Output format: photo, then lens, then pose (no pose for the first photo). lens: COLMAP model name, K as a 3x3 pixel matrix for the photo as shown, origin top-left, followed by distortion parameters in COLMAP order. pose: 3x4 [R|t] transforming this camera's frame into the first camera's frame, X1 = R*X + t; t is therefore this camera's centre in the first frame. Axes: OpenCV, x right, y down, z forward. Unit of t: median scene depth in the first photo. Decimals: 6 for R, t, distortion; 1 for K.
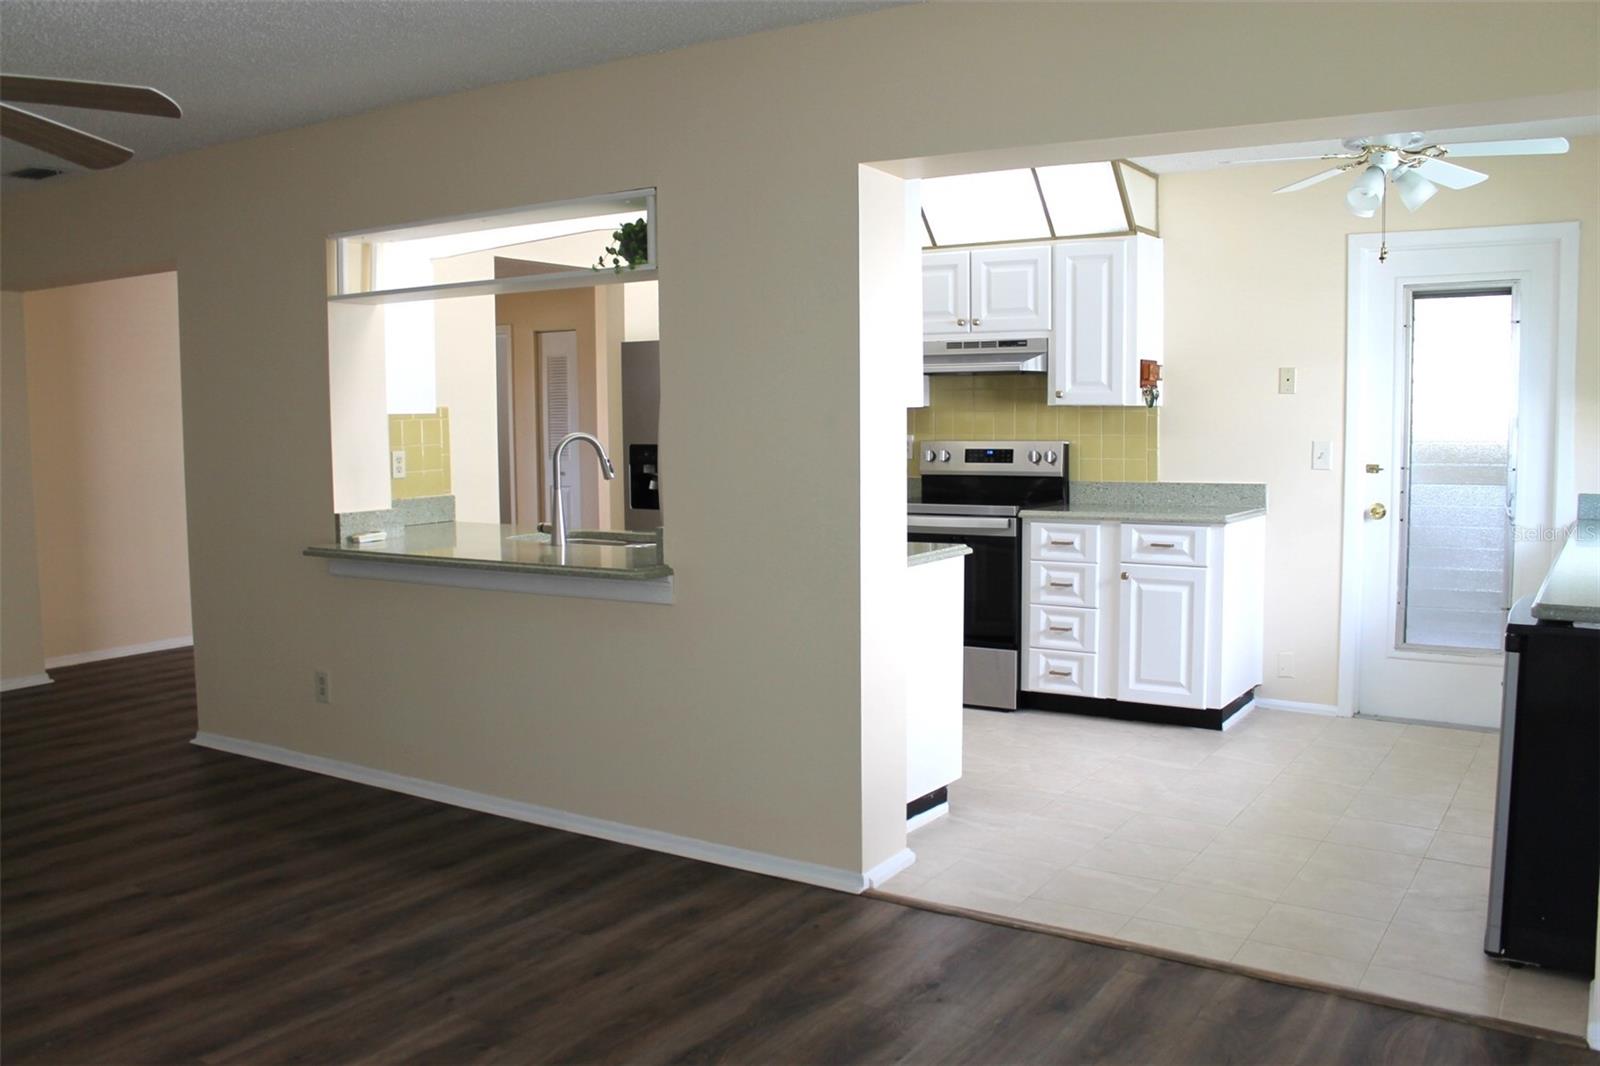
lens RADIAL K [[1355.4, 0, 799.3], [0, 1355.4, 526.0], [0, 0, 1]] dist [-0.164394, 0.151259]
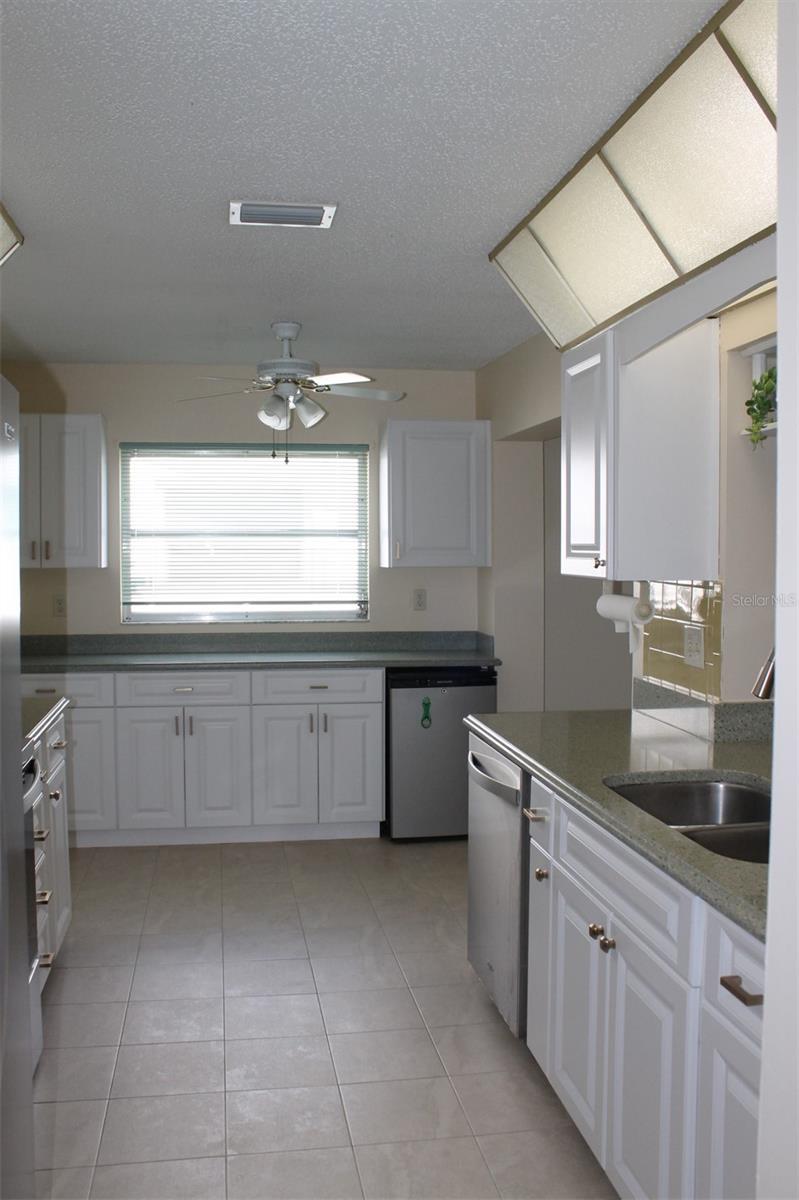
lens RADIAL K [[1054.8, 0, 394.5], [0, 1054.8, 600.8], [0, 0, 1]] dist [-0.156410, 0.142752]
pose [[-0.675273, -0.026102, 0.737106, -0.318301], [0.068116, 0.992896, 0.097563, -0.116369], [-0.734416, 0.116090, -0.668698, 1.217319]]
